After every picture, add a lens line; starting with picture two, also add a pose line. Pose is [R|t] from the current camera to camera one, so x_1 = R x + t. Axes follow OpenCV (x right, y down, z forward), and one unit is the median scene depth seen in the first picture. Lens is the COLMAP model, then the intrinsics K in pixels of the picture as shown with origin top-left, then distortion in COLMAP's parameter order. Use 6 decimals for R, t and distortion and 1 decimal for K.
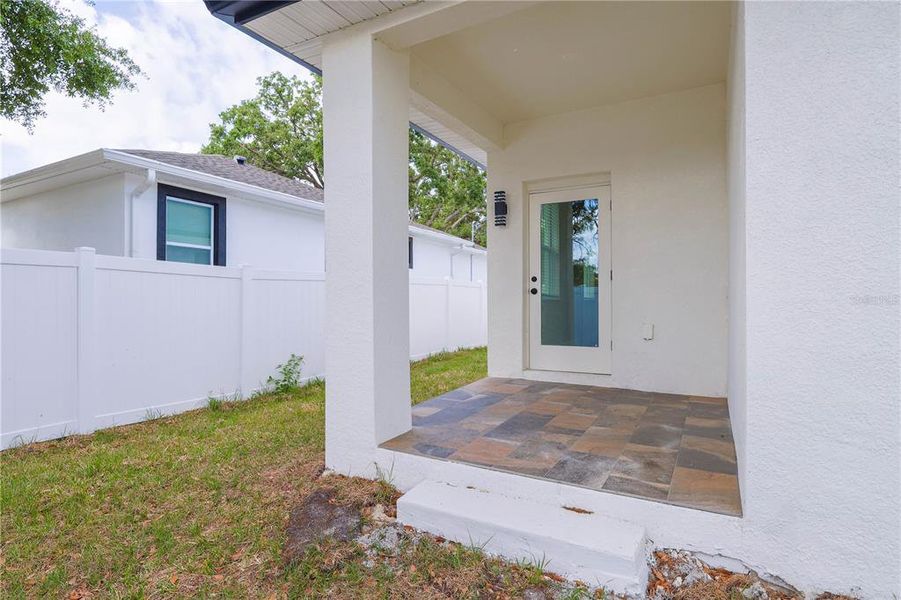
lens RADIAL K [[473.7, 0, 450.5], [0, 473.7, 300.0], [0, 0, 1]] dist [-0.001044, 0.000147]
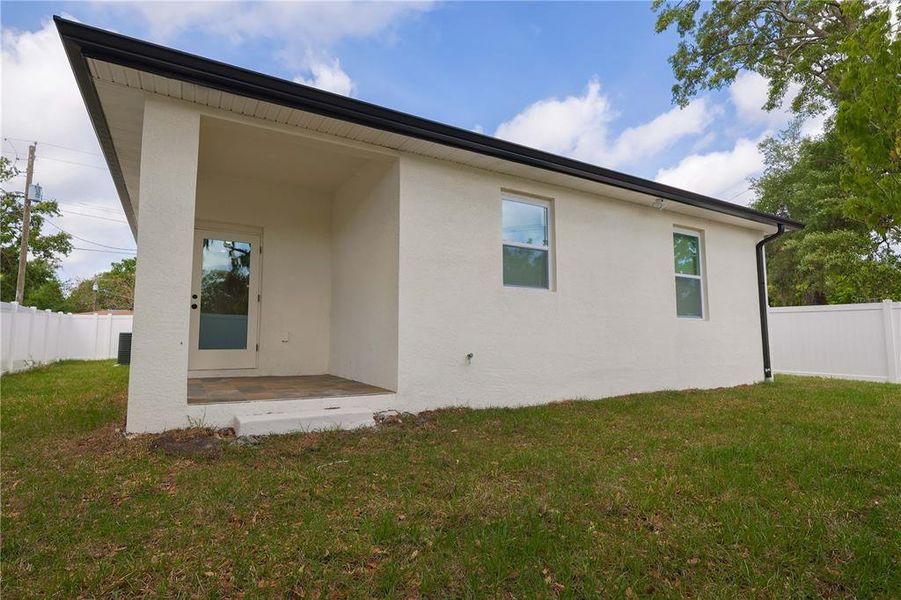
lens RADIAL K [[480.3, 0, 450.5], [0, 480.3, 300.0], [0, 0, 1]] dist [0.000612, 0.000257]
pose [[0.504054, 0.079326, 0.860022, -0.582228], [-0.008224, 0.996169, -0.087063, 0.070464], [-0.863633, 0.036811, 0.502775, -0.222634]]
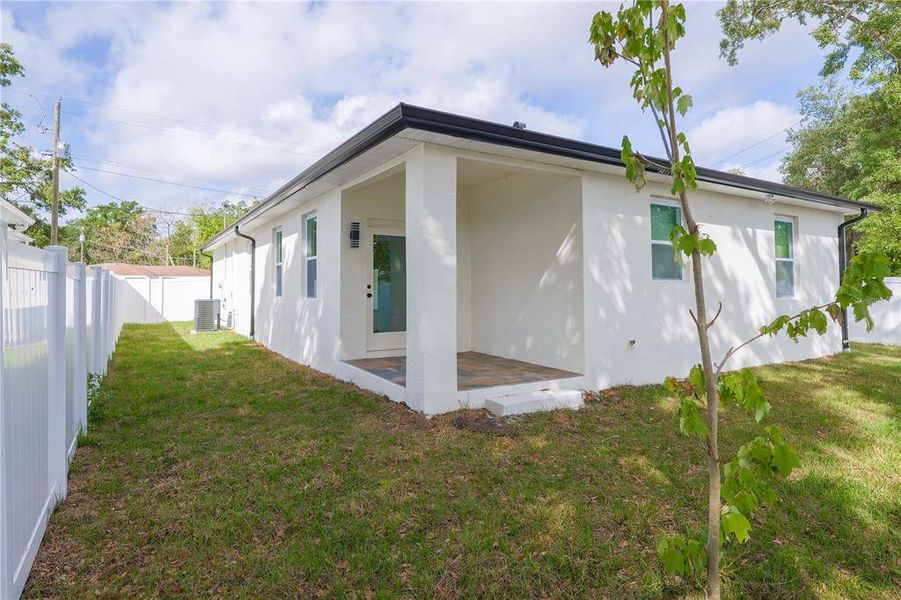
lens RADIAL K [[512.4, 0, 448.6], [0, 512.4, 275.4], [0, 0, 1]] dist [-0.003685, 0.000384]
pose [[0.495779, 0.029934, 0.867933, -1.053695], [-0.005092, 0.999489, -0.031563, -0.031148], [-0.868434, 0.011229, 0.495678, 0.035849]]
